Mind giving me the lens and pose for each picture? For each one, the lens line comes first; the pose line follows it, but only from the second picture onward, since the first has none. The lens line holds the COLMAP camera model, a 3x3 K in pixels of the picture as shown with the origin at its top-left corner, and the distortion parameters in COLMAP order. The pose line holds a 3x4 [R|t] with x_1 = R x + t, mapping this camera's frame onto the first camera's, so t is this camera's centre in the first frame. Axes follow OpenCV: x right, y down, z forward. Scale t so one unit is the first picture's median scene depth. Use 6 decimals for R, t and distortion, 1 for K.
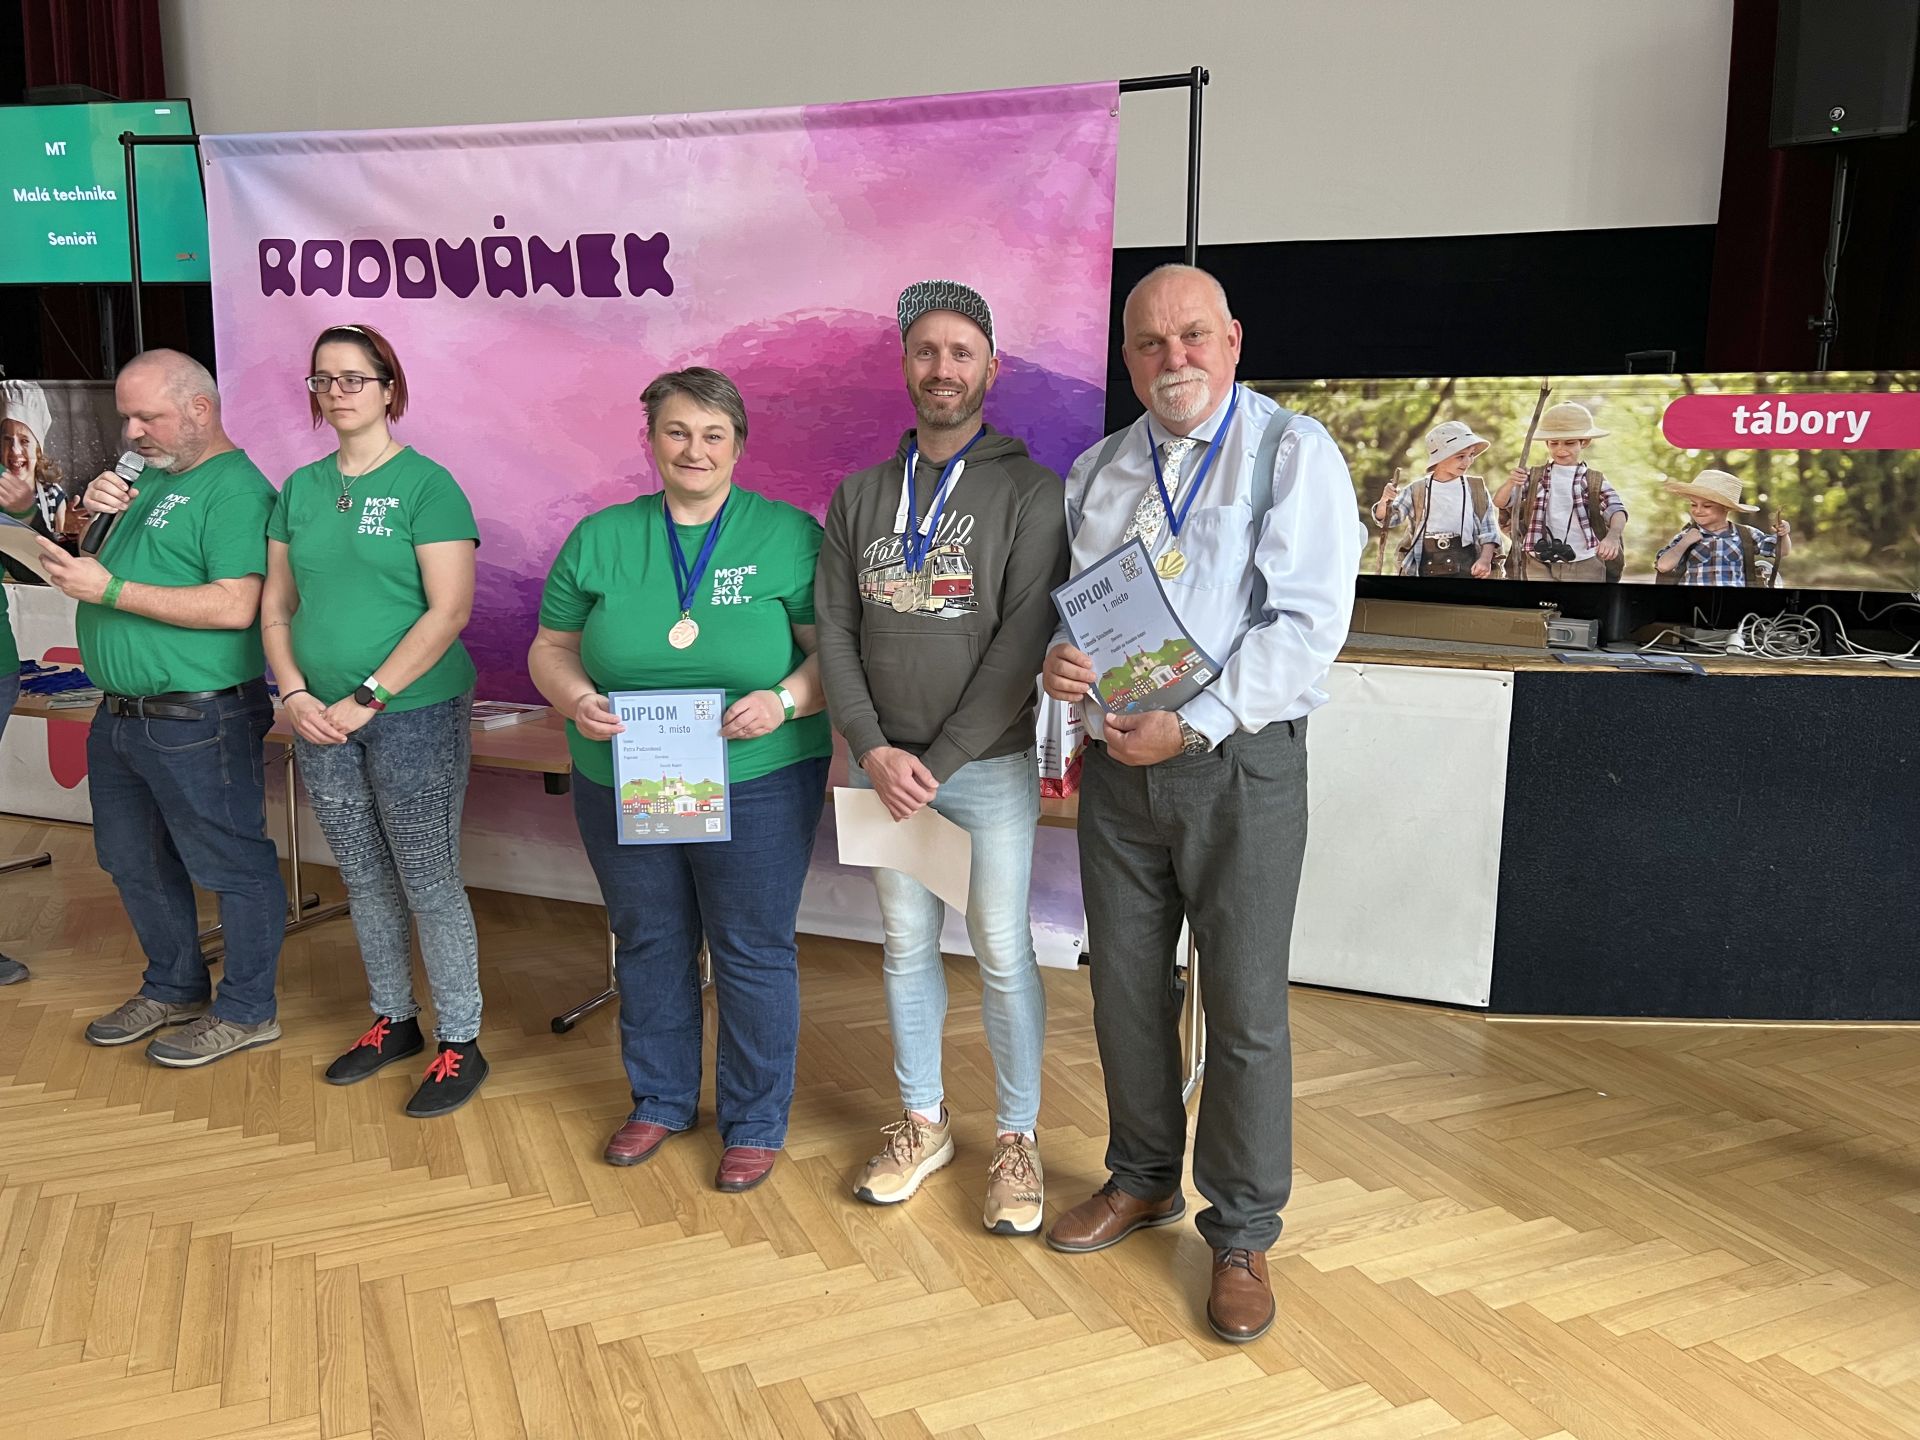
lens RADIAL K [[1441.1, 0, 947.1], [0, 1441.1, 722.9], [0, 0, 1]] dist [0.040278, -0.041990]
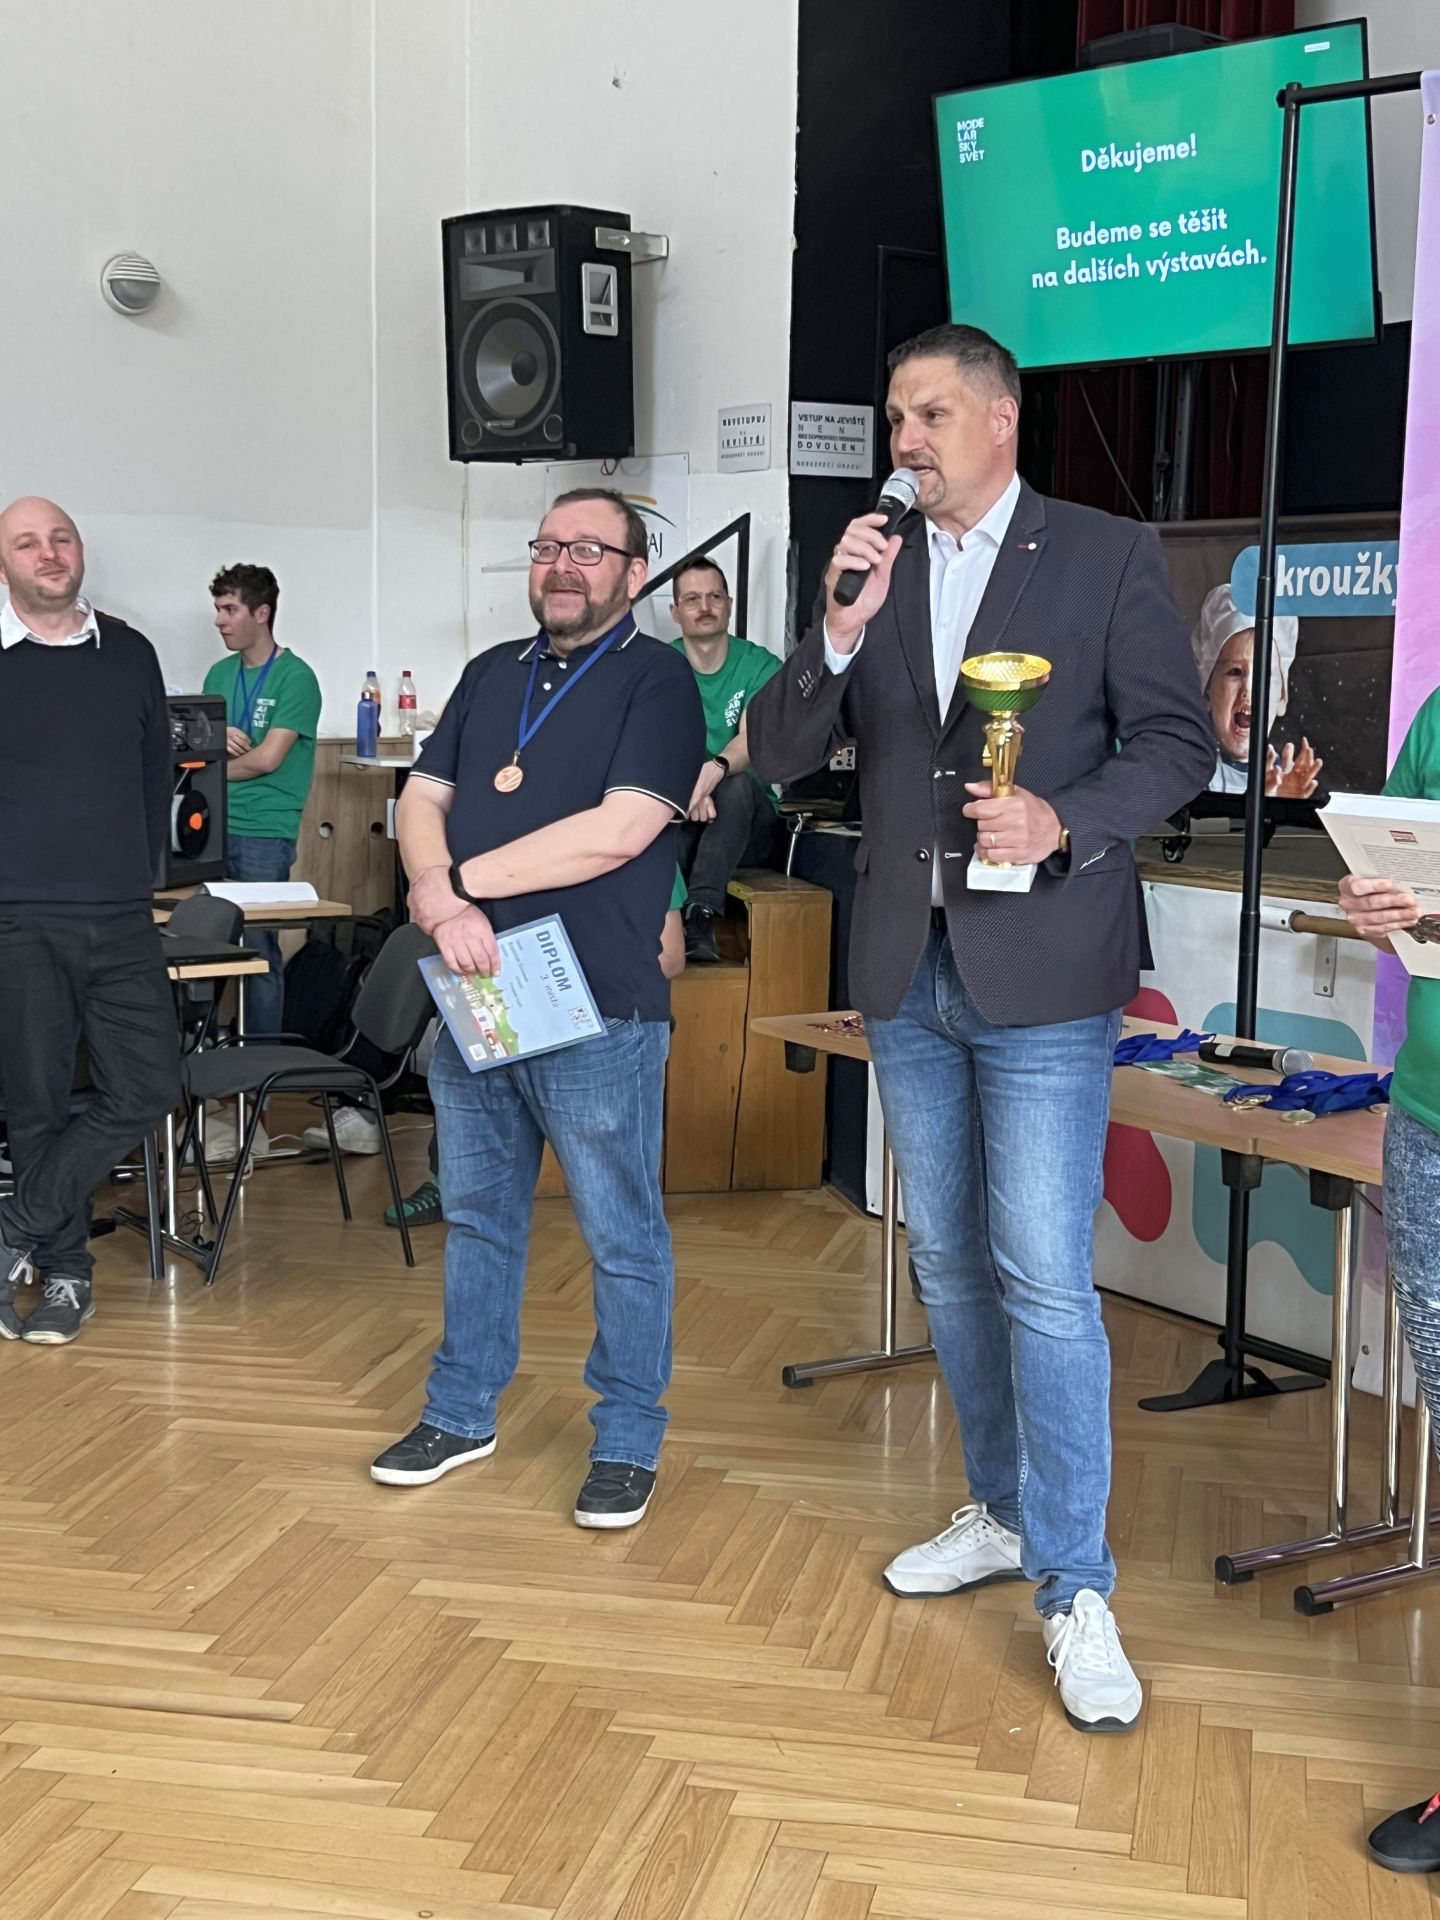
lens RADIAL K [[2623.4, 0, 715.6], [0, 2623.4, 950.7], [0, 0, 1]] dist [0.158181, -0.571743]
pose [[0.806929, 0.062867, -0.587293, -0.145666], [-0.098415, 0.994730, -0.028739, -0.025116], [0.582392, 0.080989, 0.808864, 0.081541]]
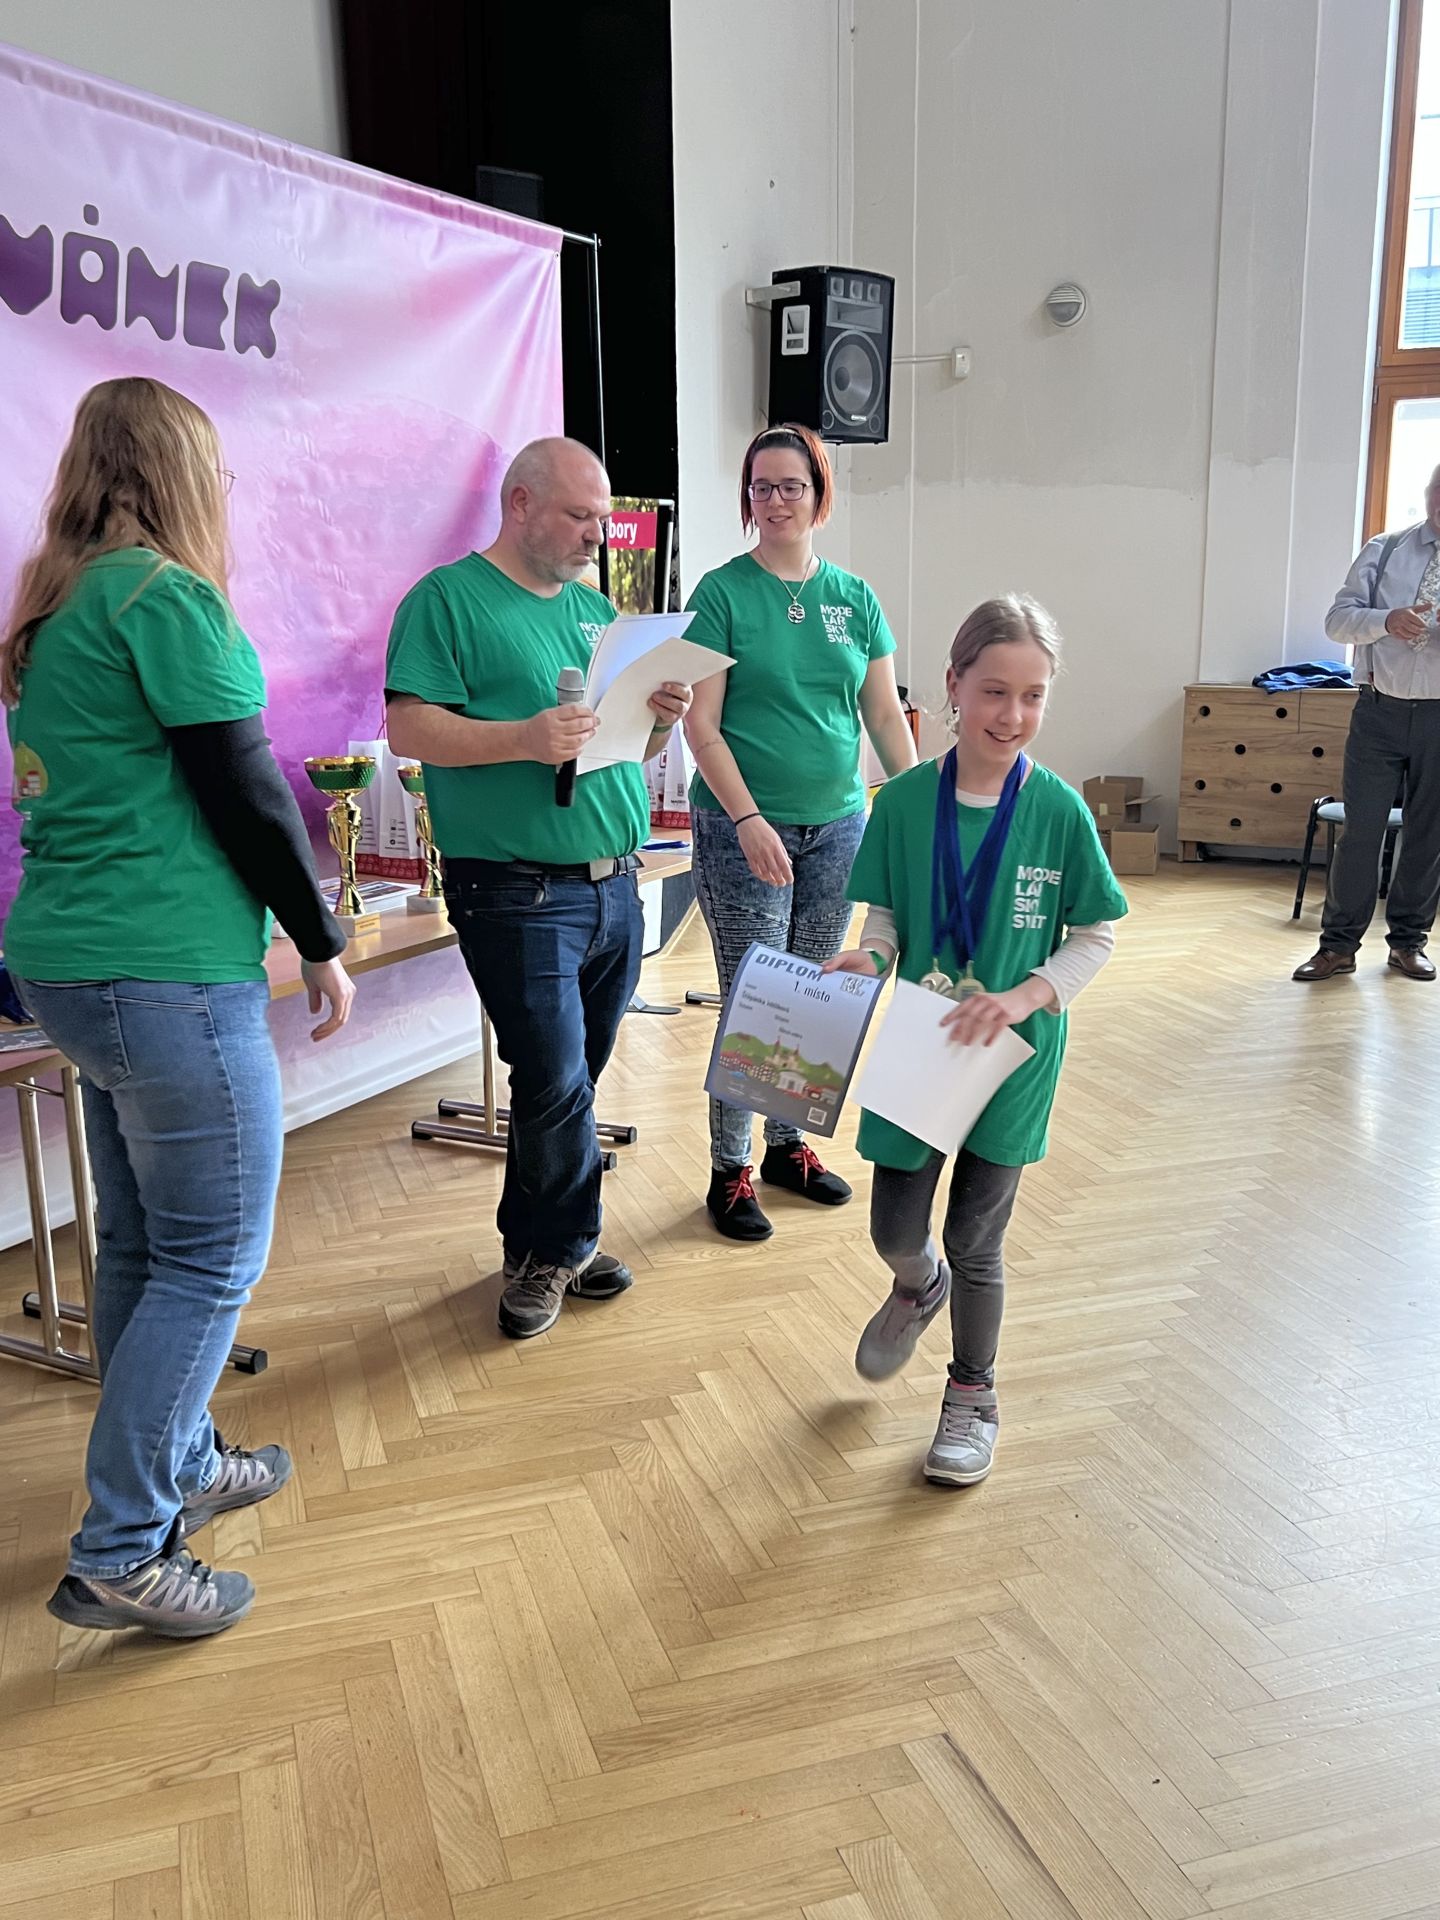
lens RADIAL K [[1726.5, 0, 720.8], [0, 1726.5, 951.2], [0, 0, 1]] dist [0.044220, -0.053010]
pose [[0.105297, -0.229044, 0.967704, -1.273263], [0.175557, 0.962111, 0.208618, -0.143850], [-0.978822, 0.147921, 0.141518, 0.711493]]
